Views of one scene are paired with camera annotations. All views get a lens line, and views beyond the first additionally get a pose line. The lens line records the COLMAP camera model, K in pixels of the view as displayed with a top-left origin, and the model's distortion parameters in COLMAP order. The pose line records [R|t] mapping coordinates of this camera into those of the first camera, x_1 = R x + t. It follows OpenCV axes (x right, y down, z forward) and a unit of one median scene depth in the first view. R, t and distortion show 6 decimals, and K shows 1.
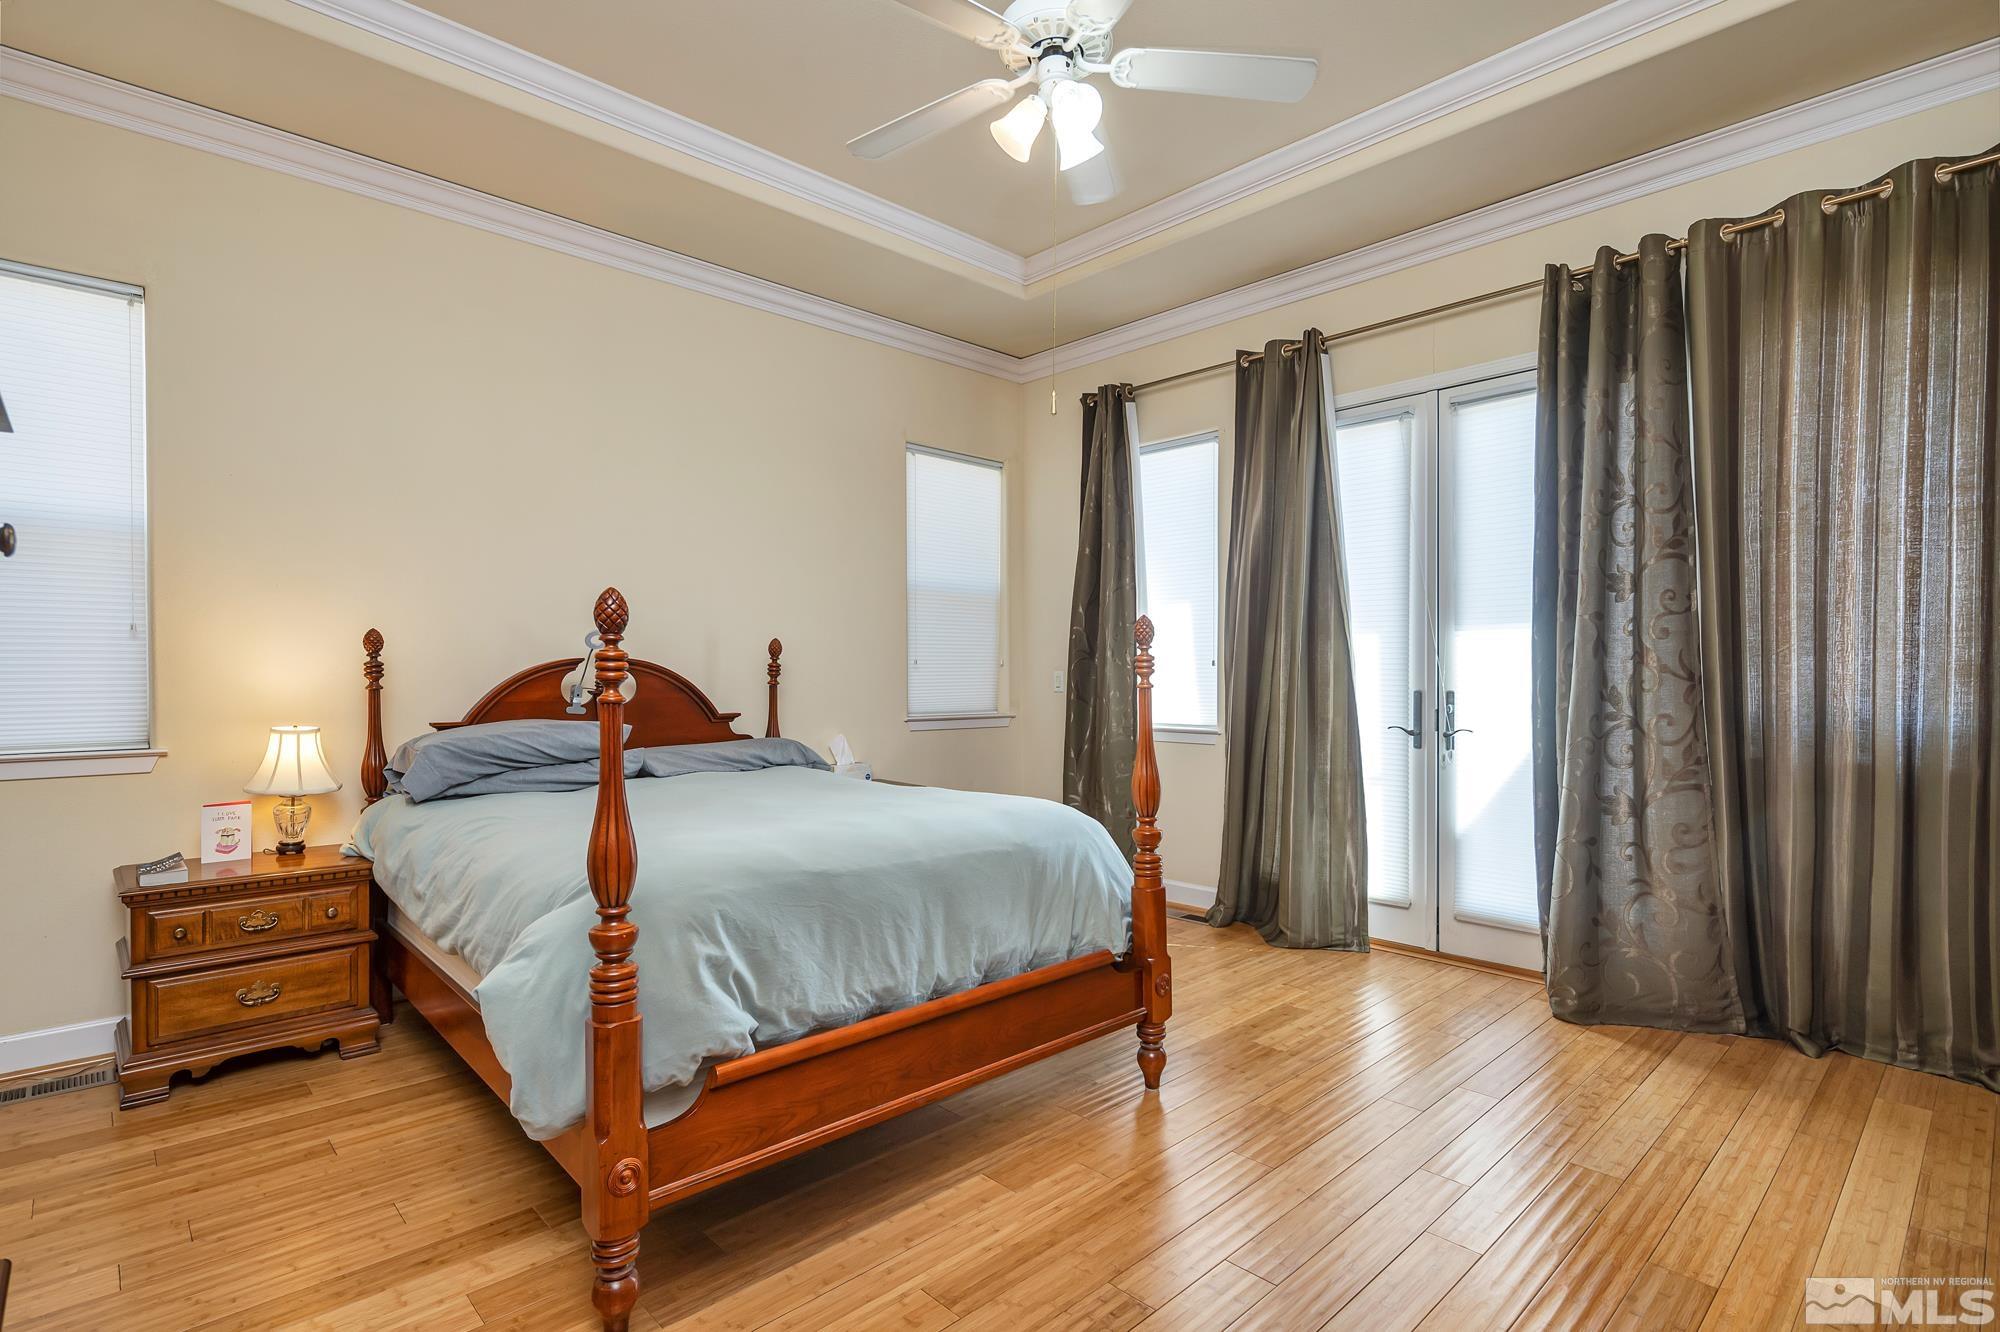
lens RADIAL K [[976.1, 0, 1007.8], [0, 976.1, 670.5], [0, 0, 1]] dist [0.001392, -0.002657]
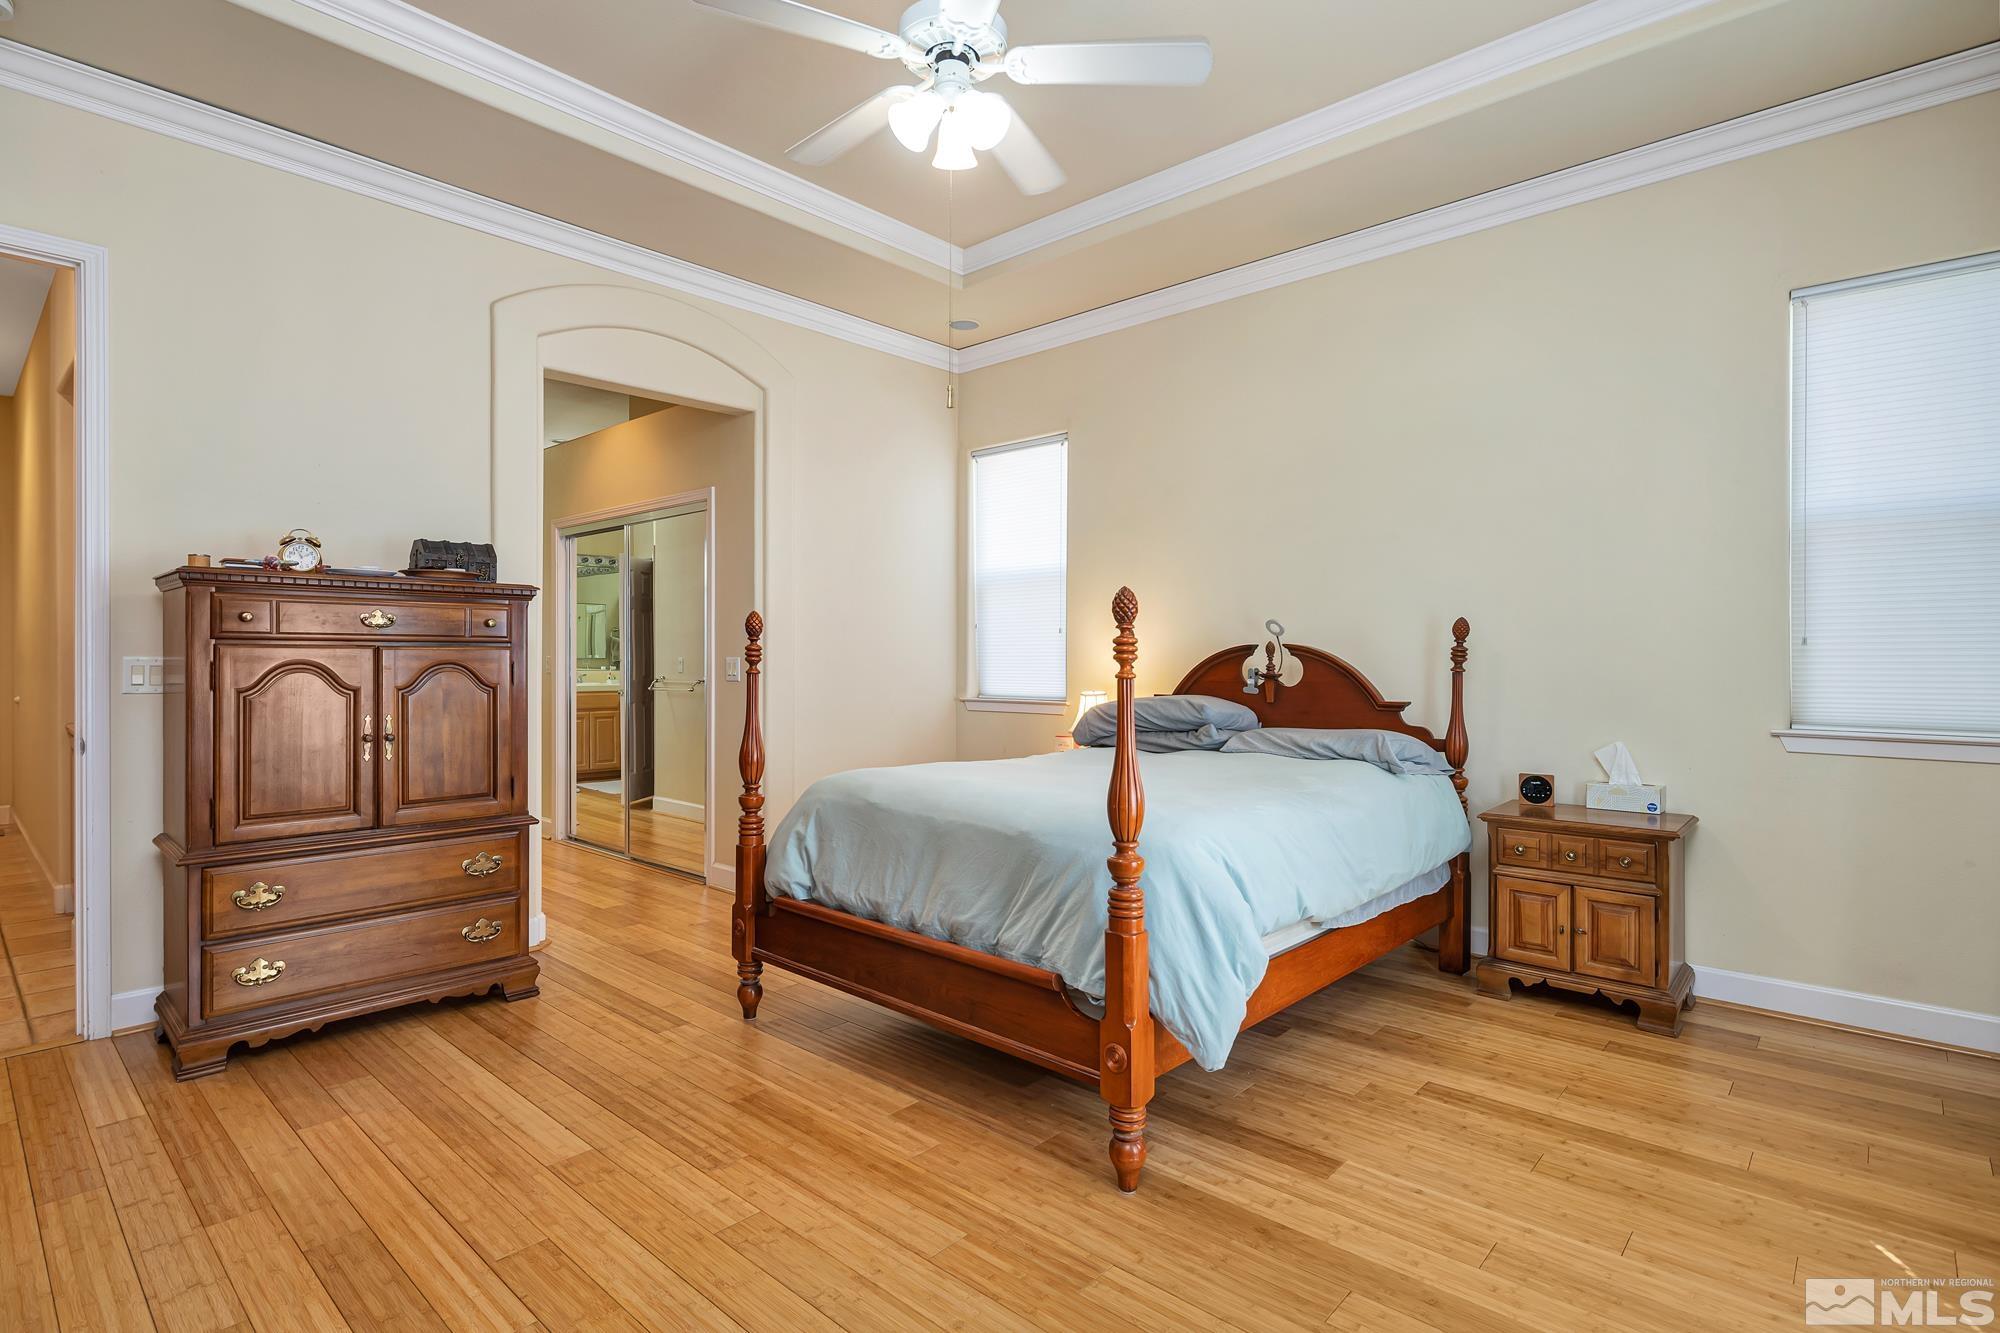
lens RADIAL K [[976.1, 0, 1007.7], [0, 976.1, 662.2], [0, 0, 1]] dist [0.001392, -0.002657]
pose [[0.075365, 0.007948, -0.997124, 0.834660], [0.000494, 0.999968, 0.008008, -0.001480], [0.997156, -0.001096, 0.075358, 0.766089]]
